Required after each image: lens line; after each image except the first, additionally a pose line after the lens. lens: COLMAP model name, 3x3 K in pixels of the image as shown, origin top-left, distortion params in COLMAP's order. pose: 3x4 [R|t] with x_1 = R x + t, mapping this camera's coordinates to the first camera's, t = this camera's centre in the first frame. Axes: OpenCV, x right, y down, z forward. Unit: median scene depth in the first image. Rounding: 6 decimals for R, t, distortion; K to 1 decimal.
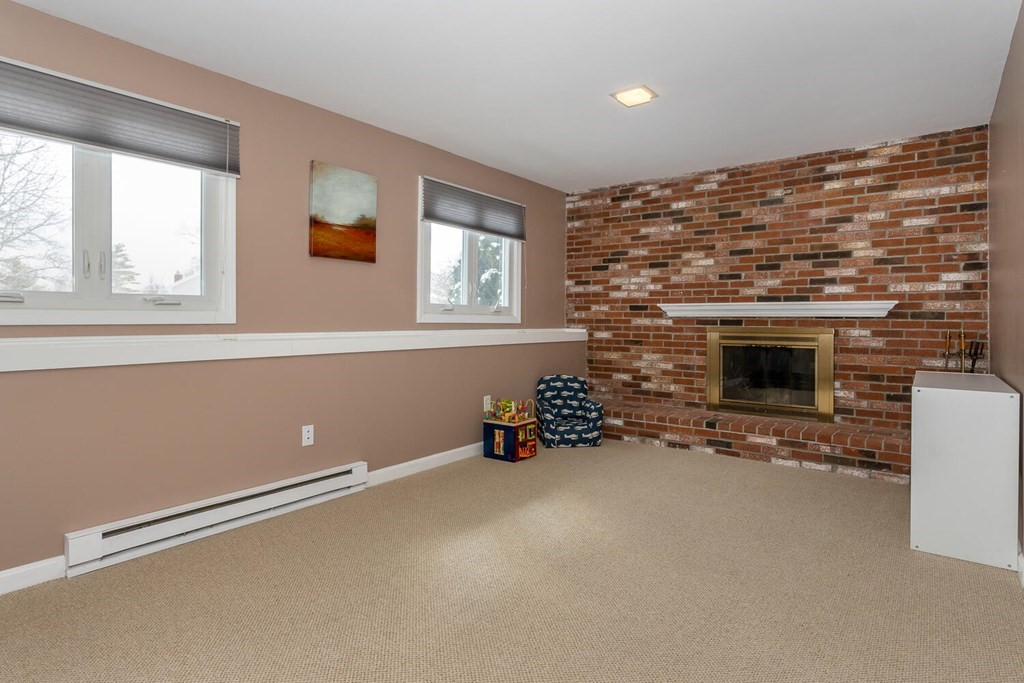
lens RADIAL K [[546.9, 0, 514.1], [0, 546.9, 331.8], [0, 0, 1]] dist [0.000569, 0.000681]
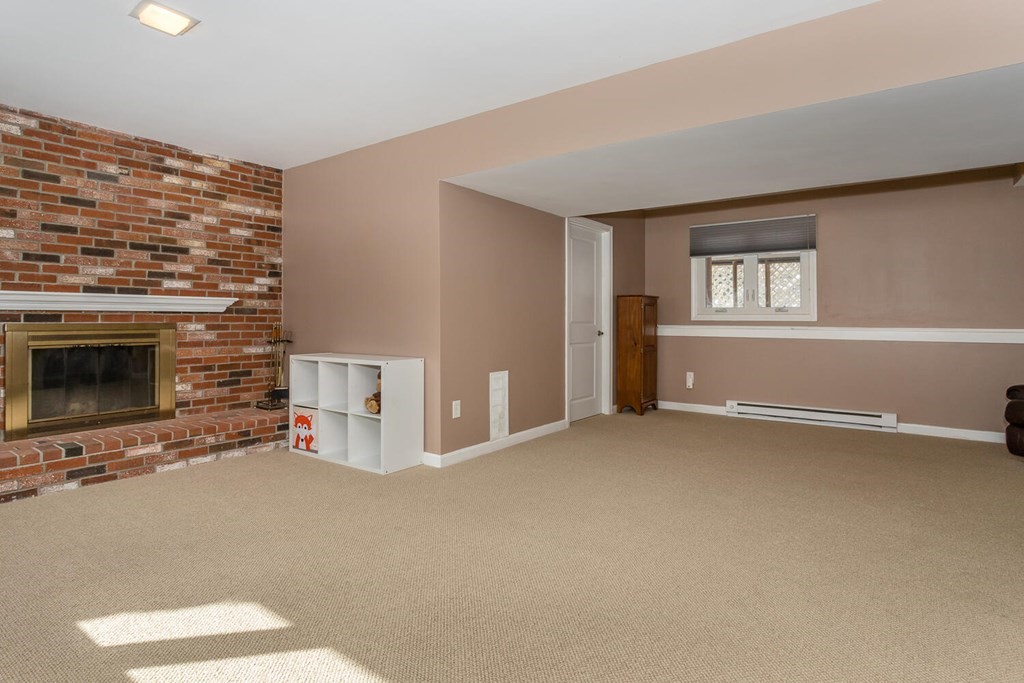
lens RADIAL K [[546.9, 0, 527.3], [0, 546.9, 316.2], [0, 0, 1]] dist [0.000569, 0.000681]
pose [[-0.039045, -0.002502, 0.999234, -0.446019], [0.017360, 0.999844, 0.003182, -0.011165], [-0.999087, 0.017471, -0.038995, 0.403356]]
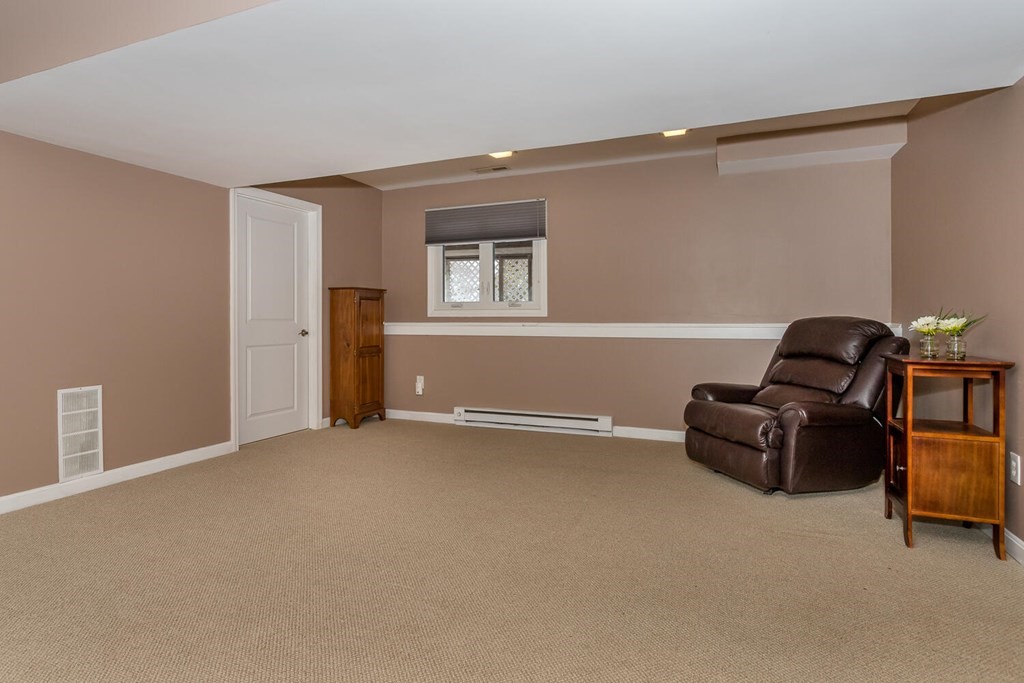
lens RADIAL K [[546.9, 0, 534.7], [0, 546.9, 318.1], [0, 0, 1]] dist [0.000569, 0.000681]
pose [[-0.252758, -0.009771, 0.967480, -0.410026], [0.021657, 0.999641, 0.015754, -0.007983], [-0.967287, 0.024934, -0.252456, 0.292422]]
